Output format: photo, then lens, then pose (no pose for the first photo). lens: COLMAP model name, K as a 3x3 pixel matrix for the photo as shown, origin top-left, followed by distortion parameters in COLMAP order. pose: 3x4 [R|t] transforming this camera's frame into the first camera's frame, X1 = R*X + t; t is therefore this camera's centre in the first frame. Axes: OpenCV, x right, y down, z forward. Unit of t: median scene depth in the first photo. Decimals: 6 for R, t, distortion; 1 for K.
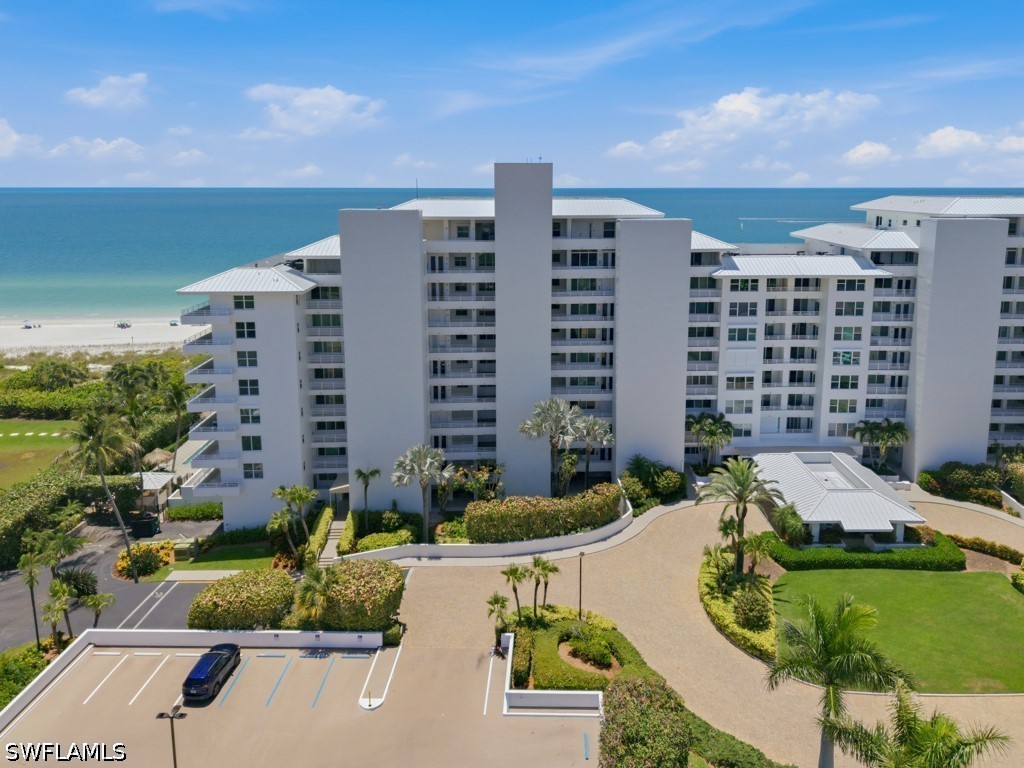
lens RADIAL K [[808.7, 0, 534.5], [0, 808.7, 276.1], [0, 0, 1]] dist [0.027201, -0.055940]
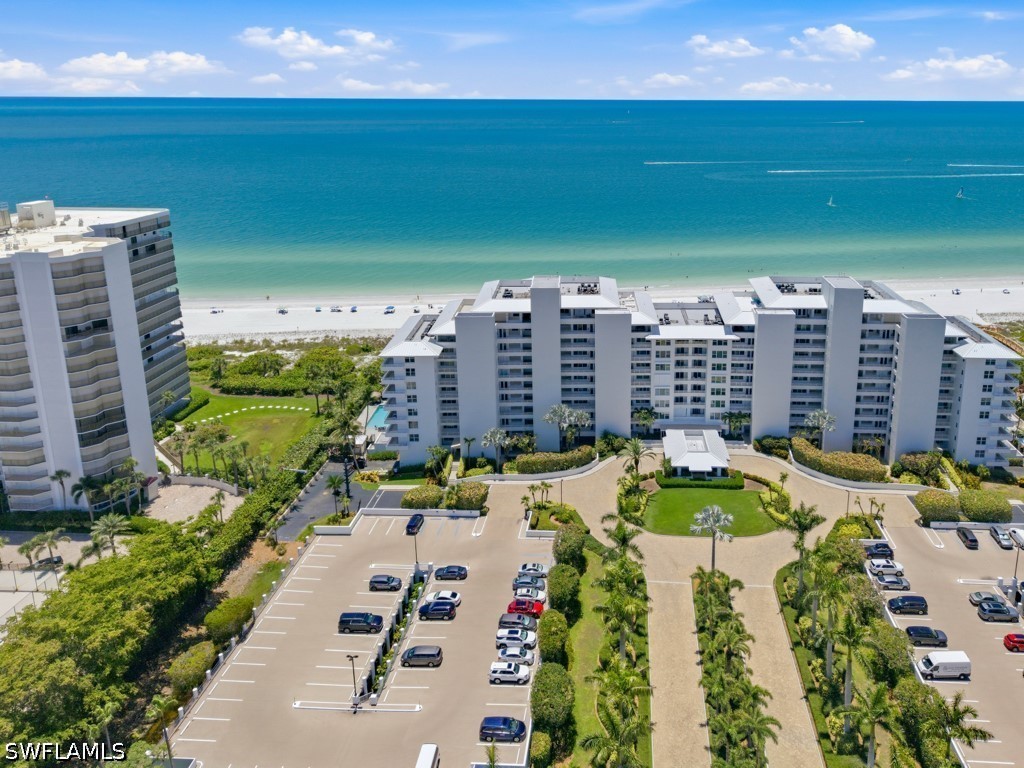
lens RADIAL K [[808.7, 0, 580.8], [0, 808.7, 261.6], [0, 0, 1]] dist [0.027201, -0.055940]
pose [[0.999389, 0.003268, -0.034803, 0.142626], [-0.000562, 0.996993, 0.077490, -0.355177], [0.034952, -0.077423, 0.996385, -0.971743]]
